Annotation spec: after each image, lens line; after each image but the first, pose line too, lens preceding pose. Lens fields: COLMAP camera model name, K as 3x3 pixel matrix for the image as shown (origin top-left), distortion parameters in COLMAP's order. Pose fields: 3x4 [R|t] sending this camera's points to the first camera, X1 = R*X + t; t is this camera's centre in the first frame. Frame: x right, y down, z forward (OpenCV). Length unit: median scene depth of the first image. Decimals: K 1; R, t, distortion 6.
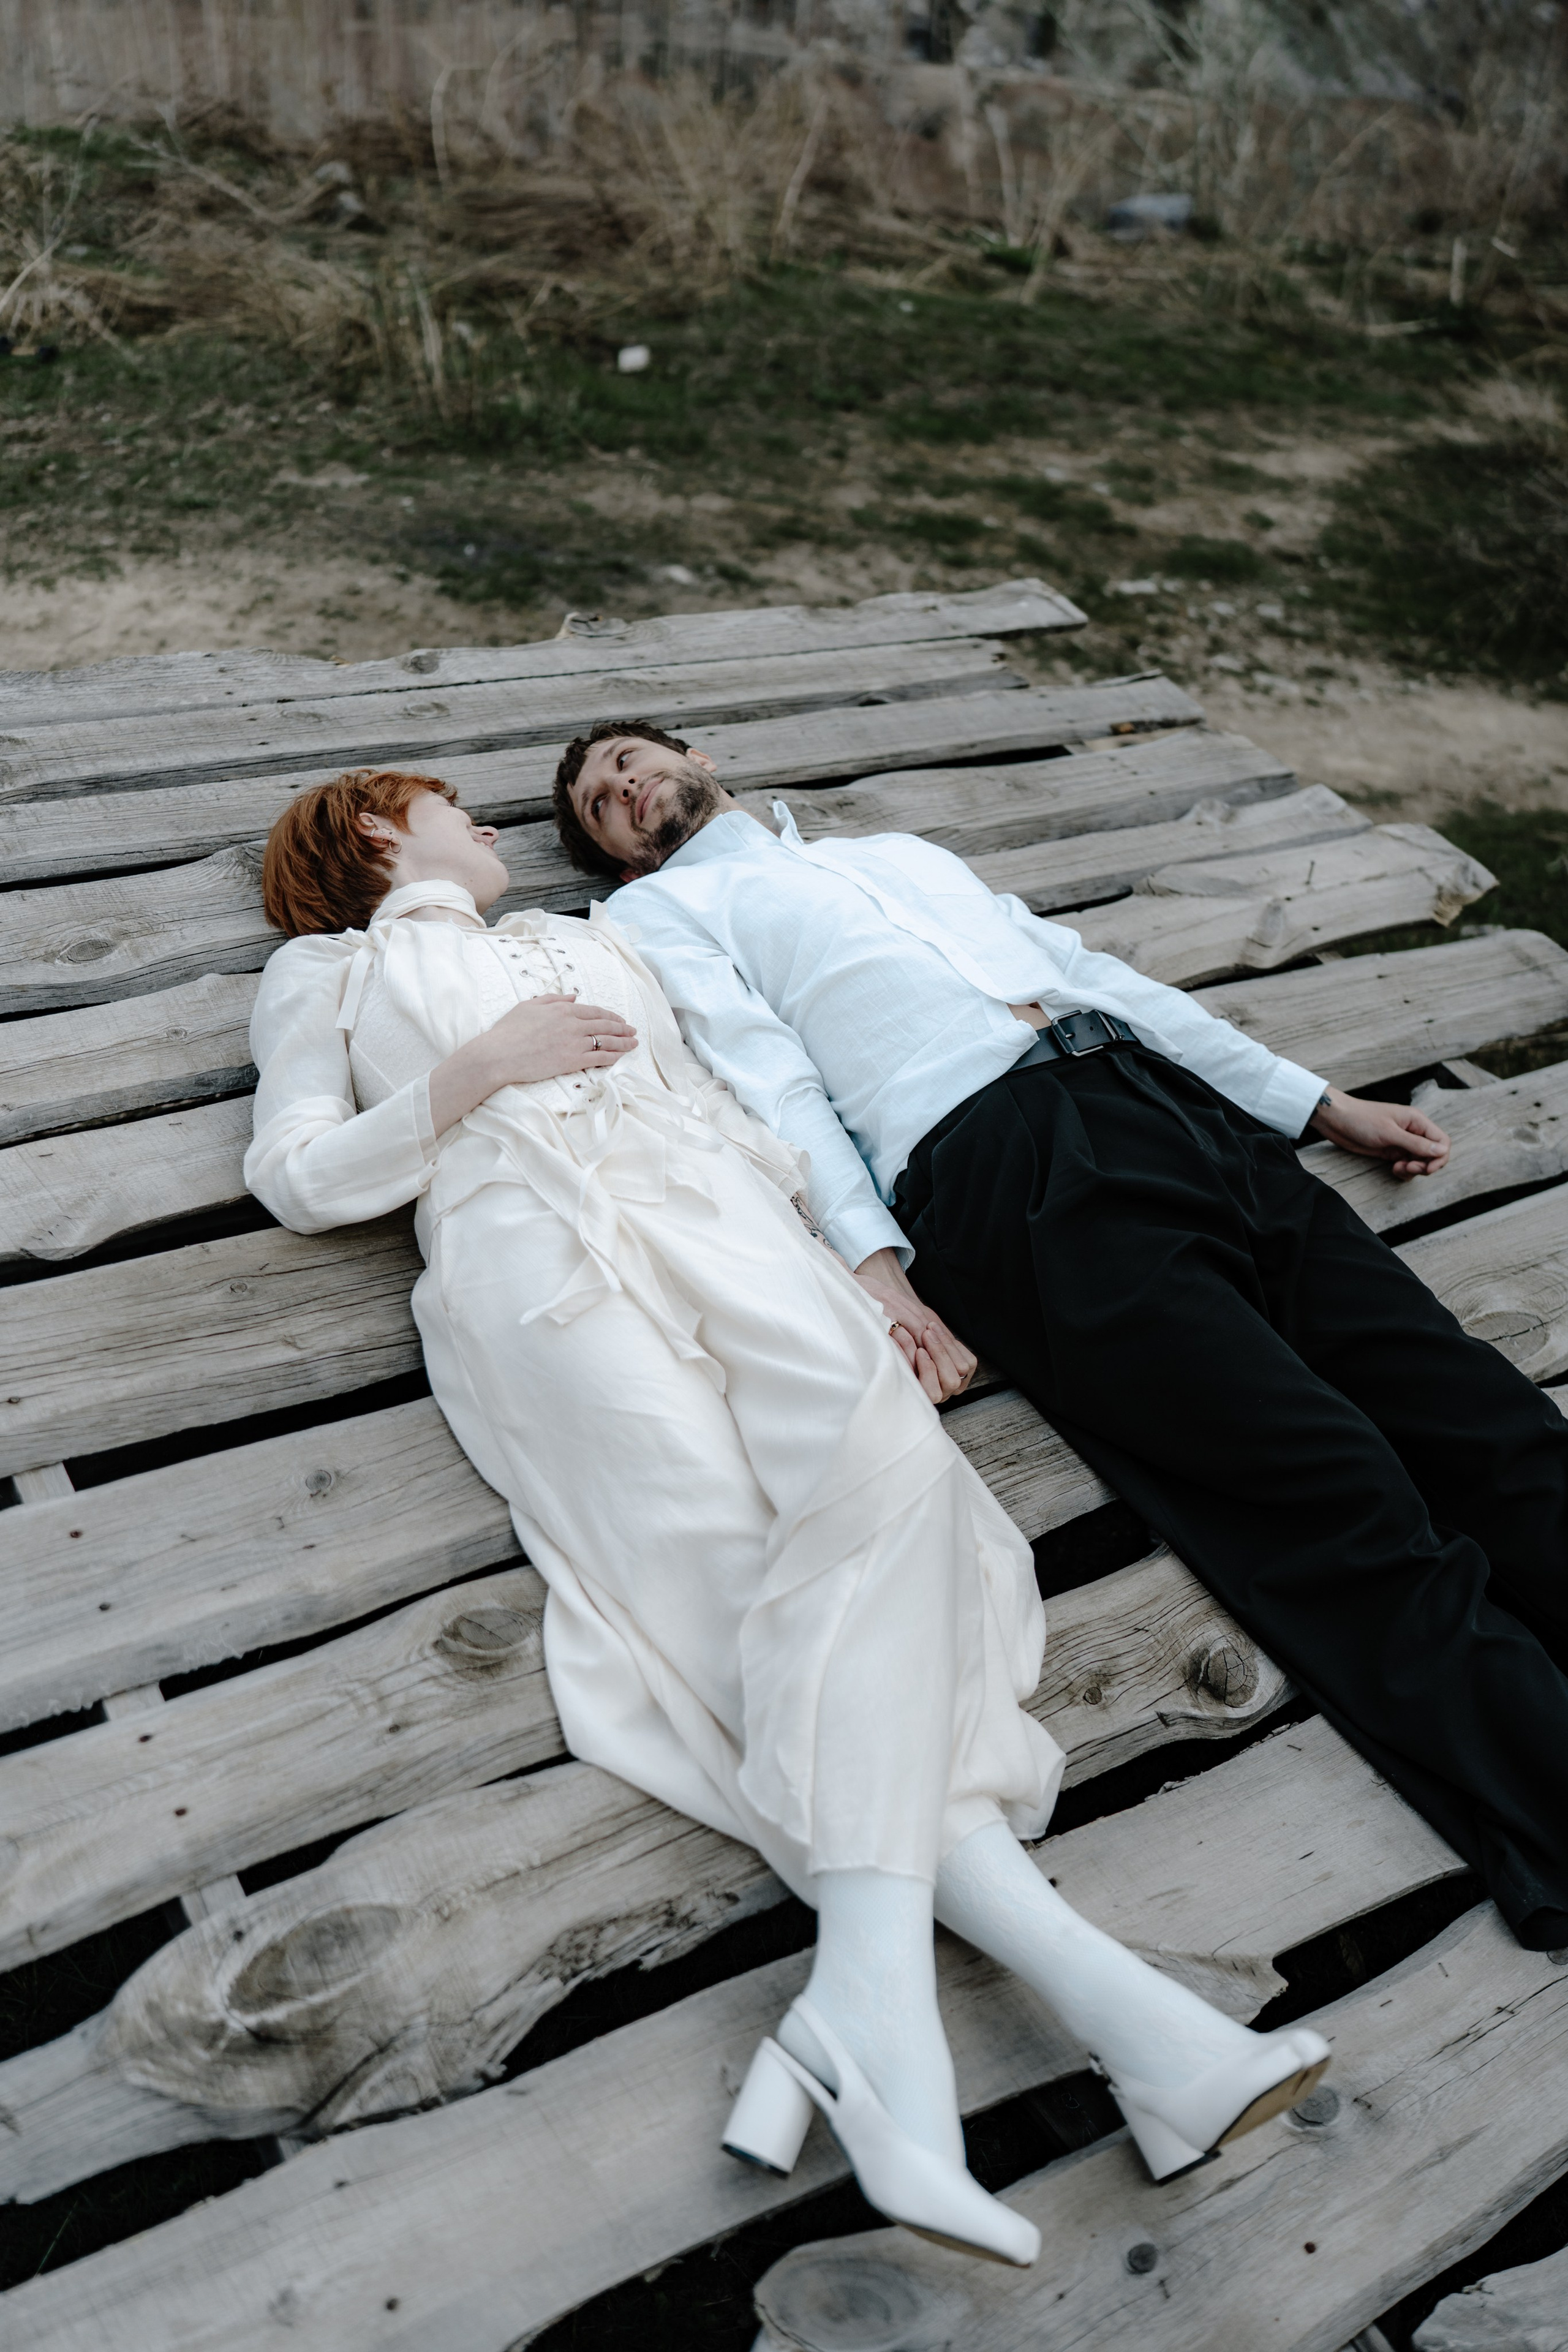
lens RADIAL K [[2293.4, 0, 749.5], [0, 2293.4, 1173.3], [0, 0, 1]] dist [0.009658, -0.019018]
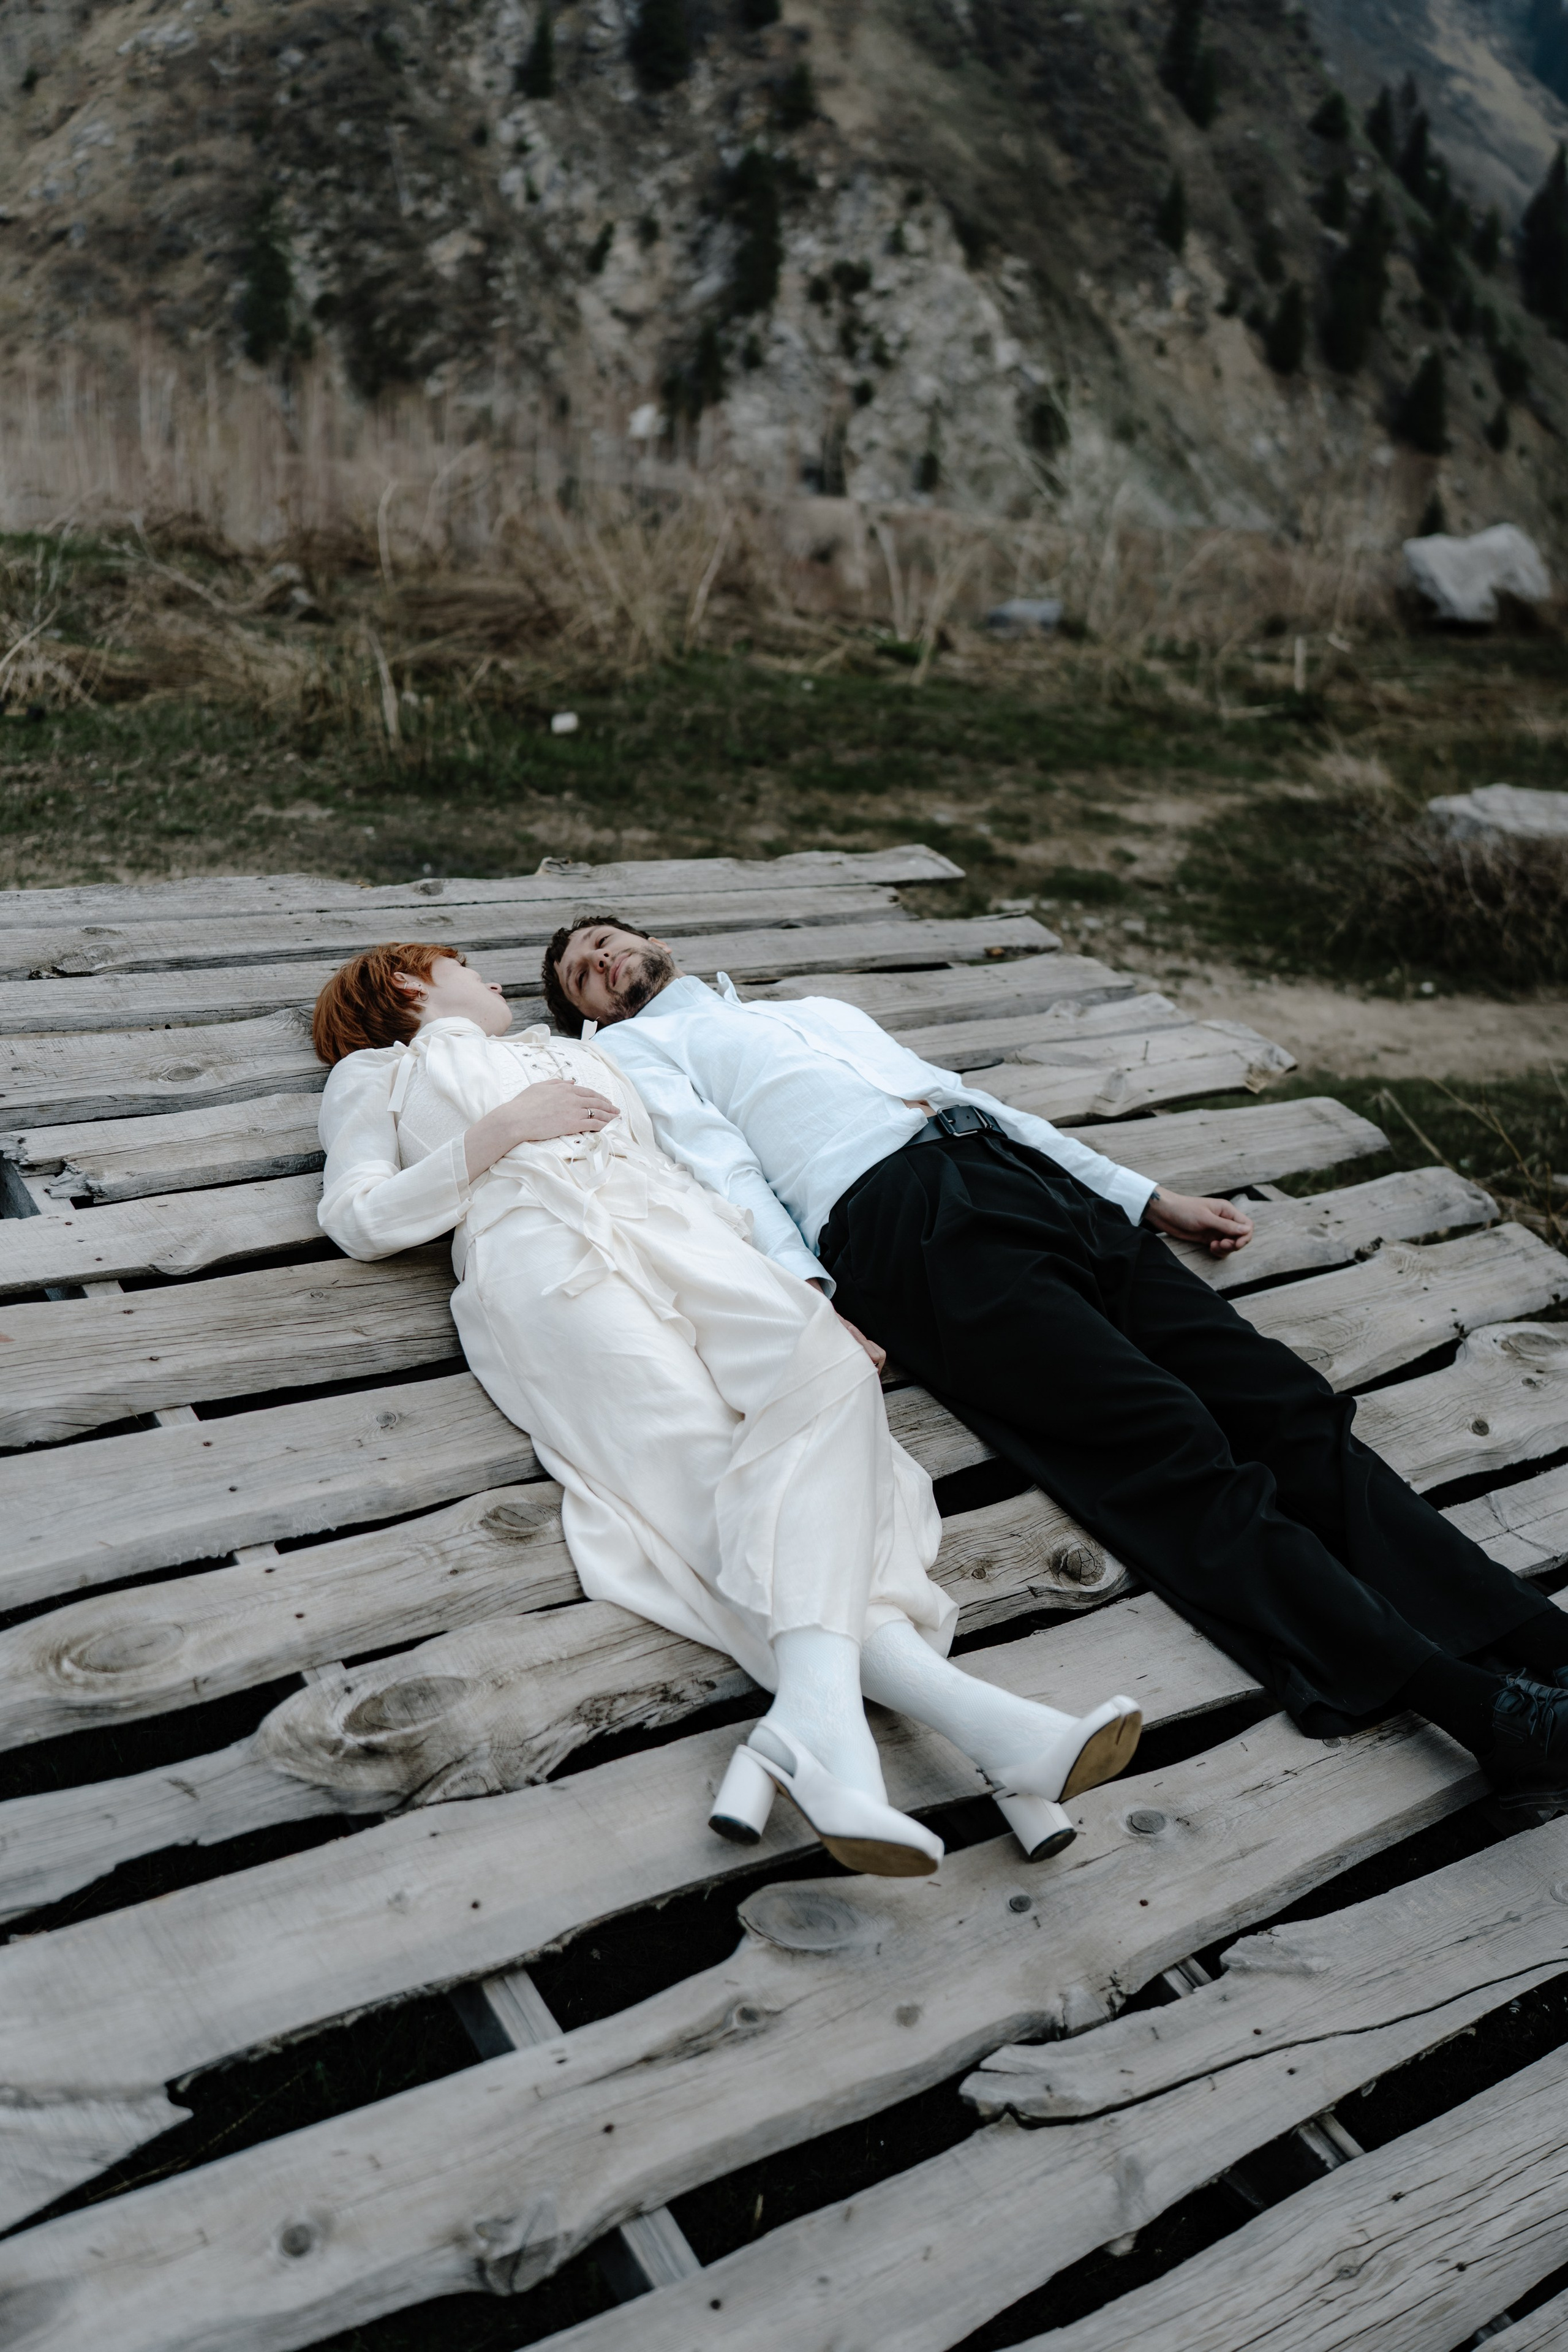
lens RADIAL K [[2321.0, 0, 778.0], [0, 2321.0, 1161.6], [0, 0, 1]] dist [-0.001487, 0.005138]
pose [[0.998600, -0.007077, 0.052429, -0.023772], [0.016013, 0.984960, -0.172039, 0.158587], [-0.050423, 0.172637, 0.983694, -0.244014]]
